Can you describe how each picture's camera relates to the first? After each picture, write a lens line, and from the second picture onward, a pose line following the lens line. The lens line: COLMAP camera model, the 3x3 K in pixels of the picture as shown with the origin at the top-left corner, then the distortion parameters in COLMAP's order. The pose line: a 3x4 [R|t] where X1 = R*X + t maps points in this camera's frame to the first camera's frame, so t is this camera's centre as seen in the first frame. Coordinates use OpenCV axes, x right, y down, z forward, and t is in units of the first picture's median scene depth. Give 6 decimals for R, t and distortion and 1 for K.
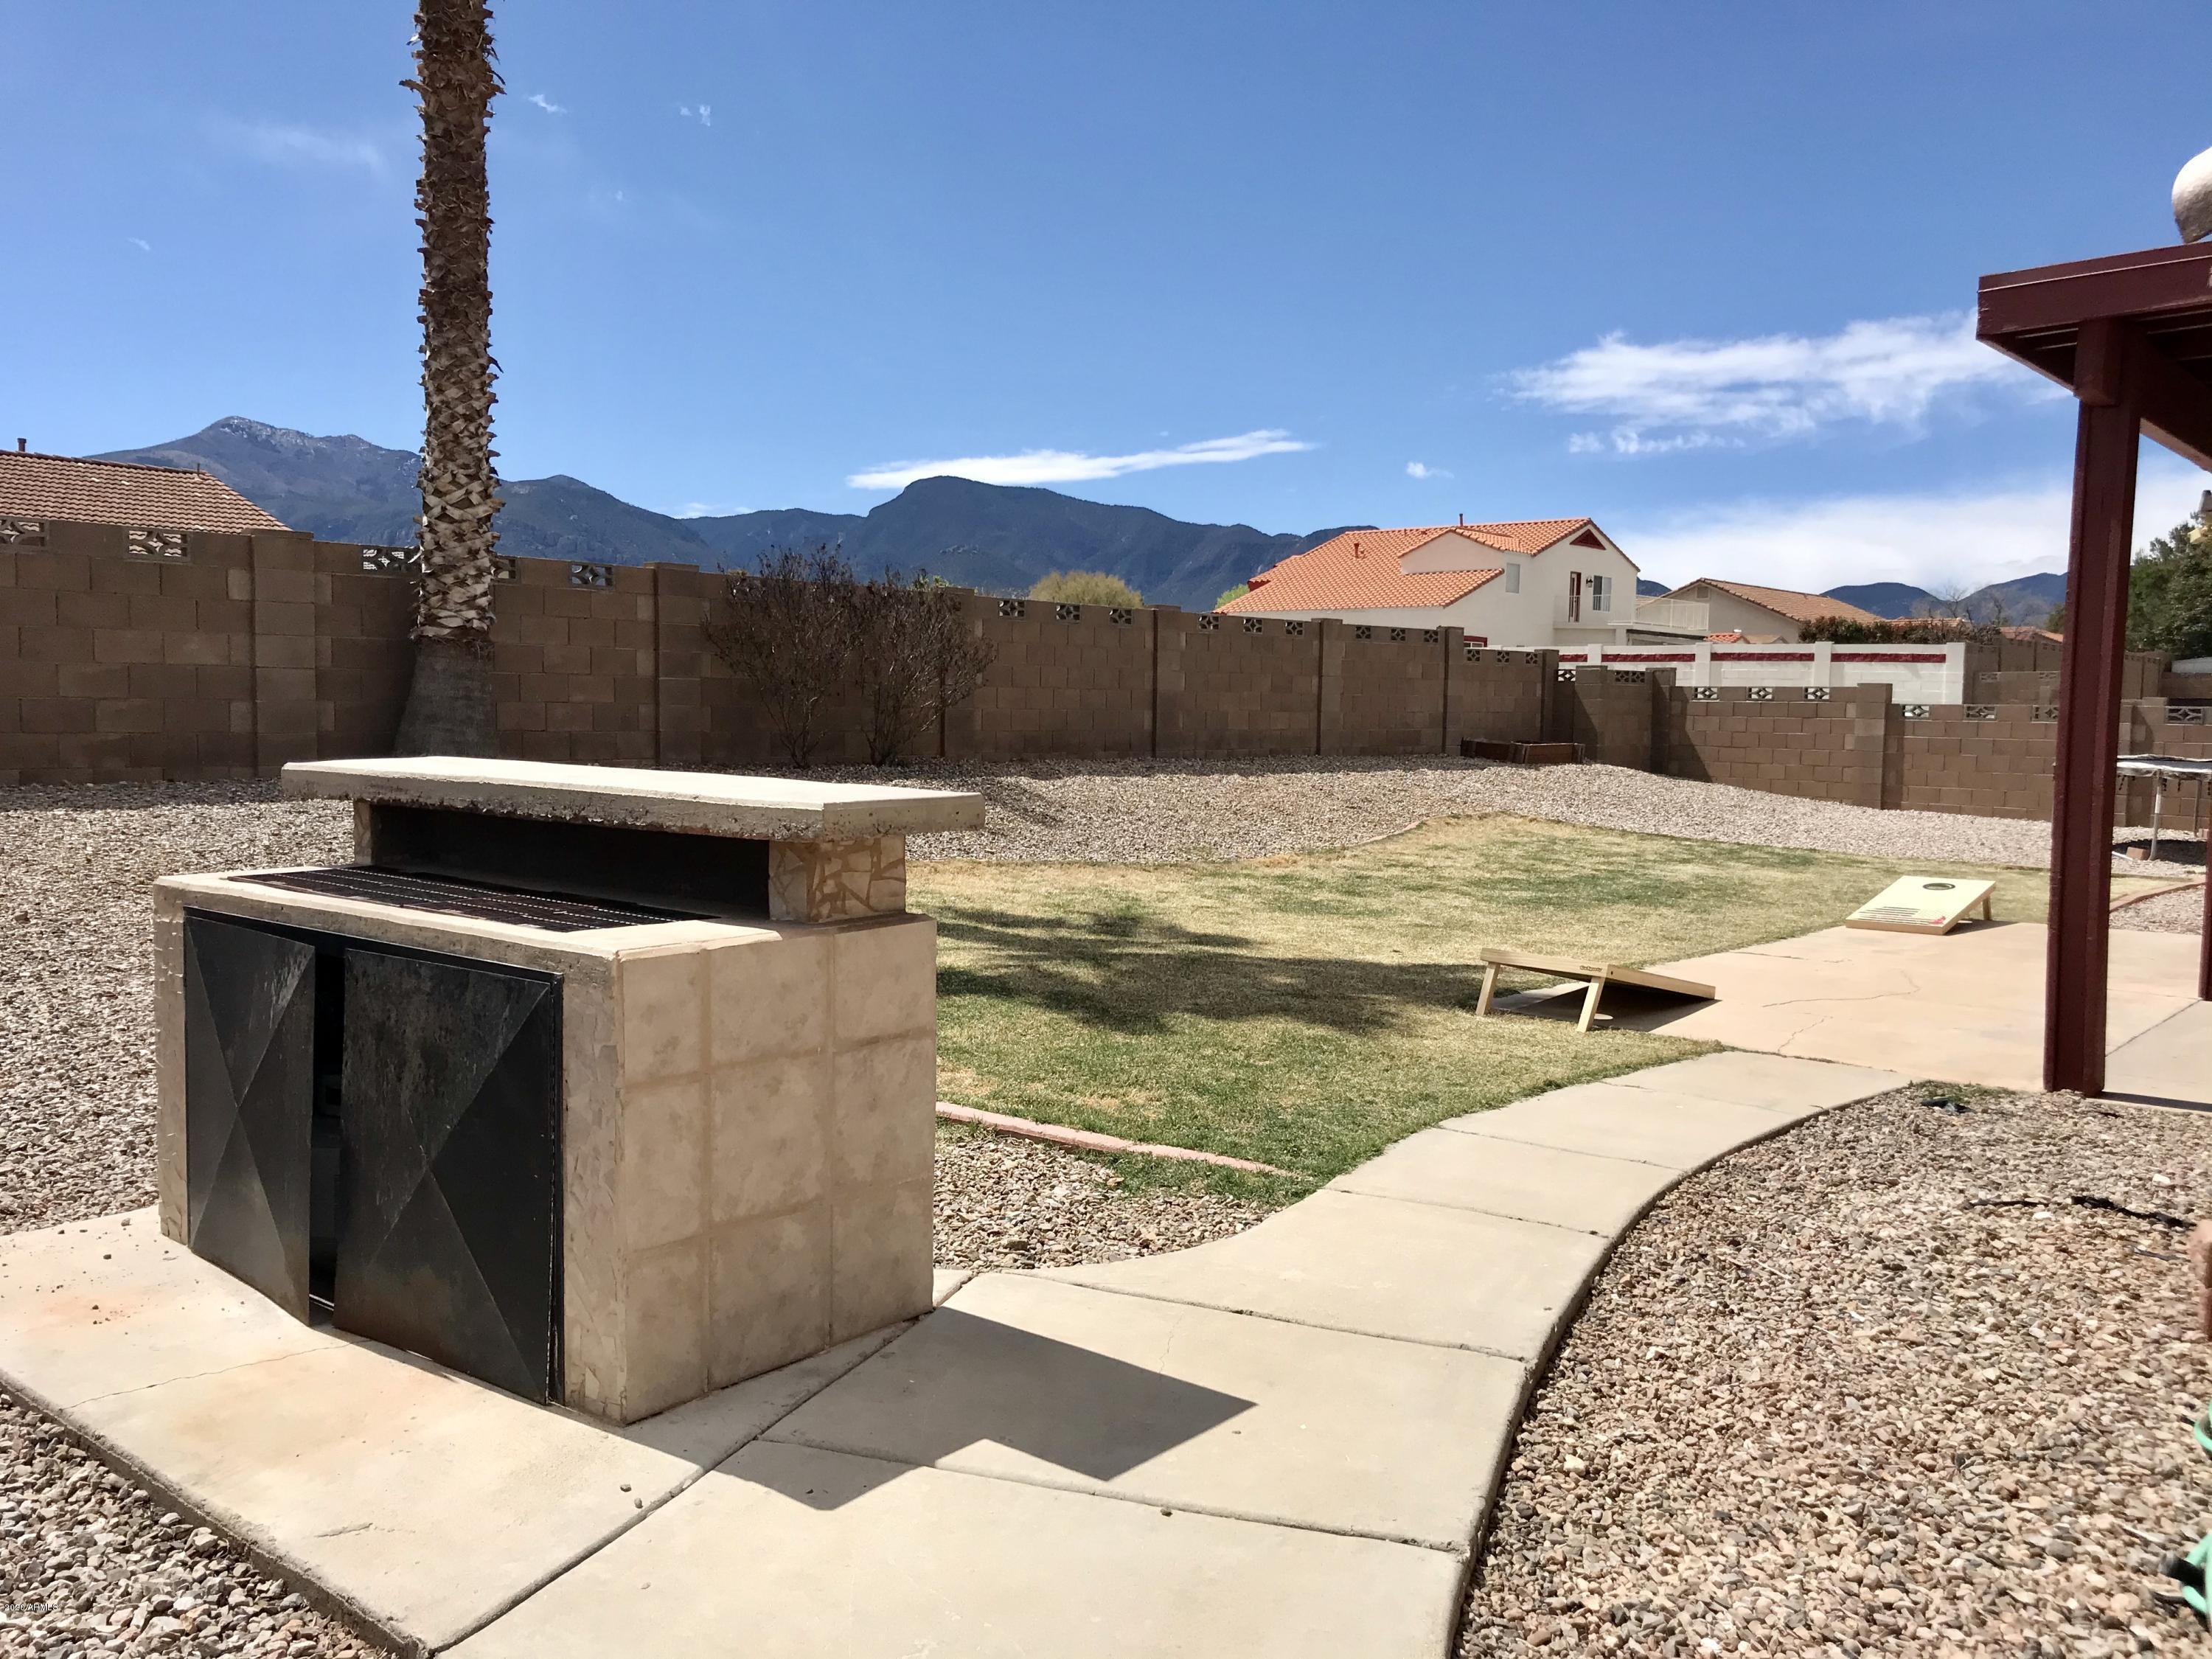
lens RADIAL K [[1814.7, 0, 1110.7], [0, 1814.7, 843.5], [0, 0, 1]] dist [0.033623, -0.028301]
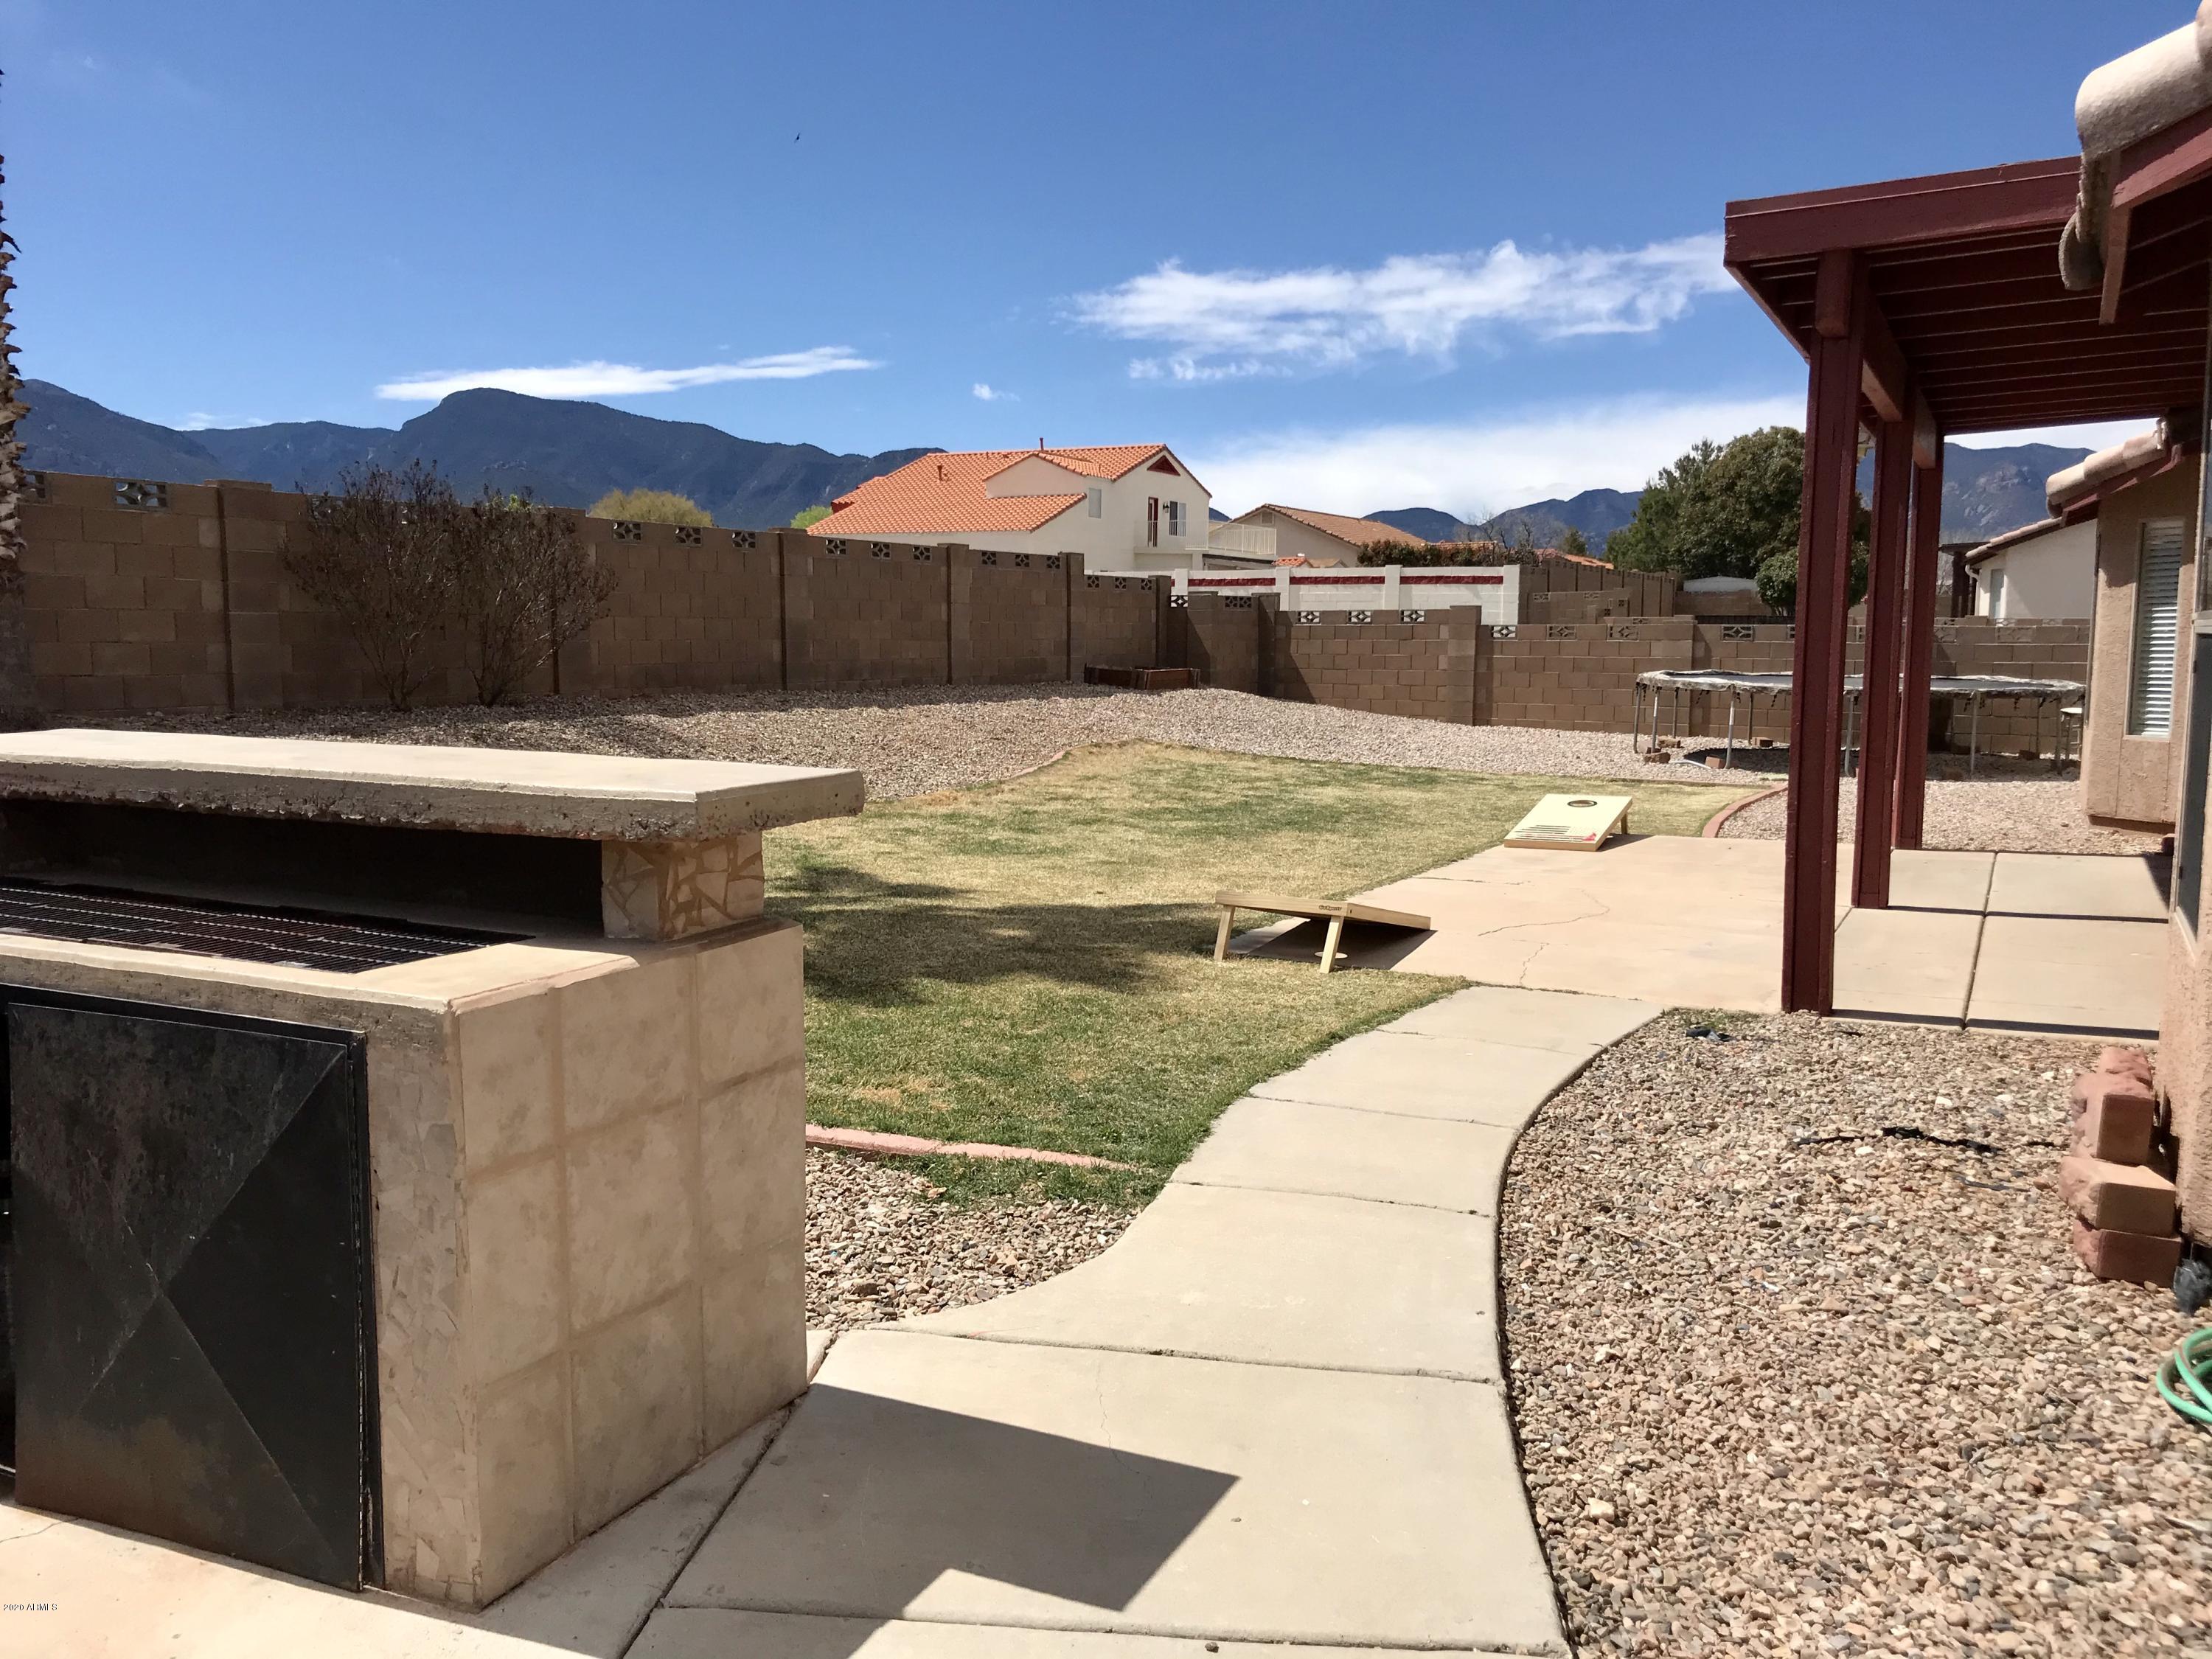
lens RADIAL K [[1814.7, 0, 1105.7], [0, 1814.7, 834.3], [0, 0, 1]] dist [0.033623, -0.028301]
pose [[0.973417, -0.037323, 0.225977, -0.088098], [0.028926, 0.998767, 0.040356, -0.016812], [-0.227204, -0.032746, 0.973296, 0.100963]]
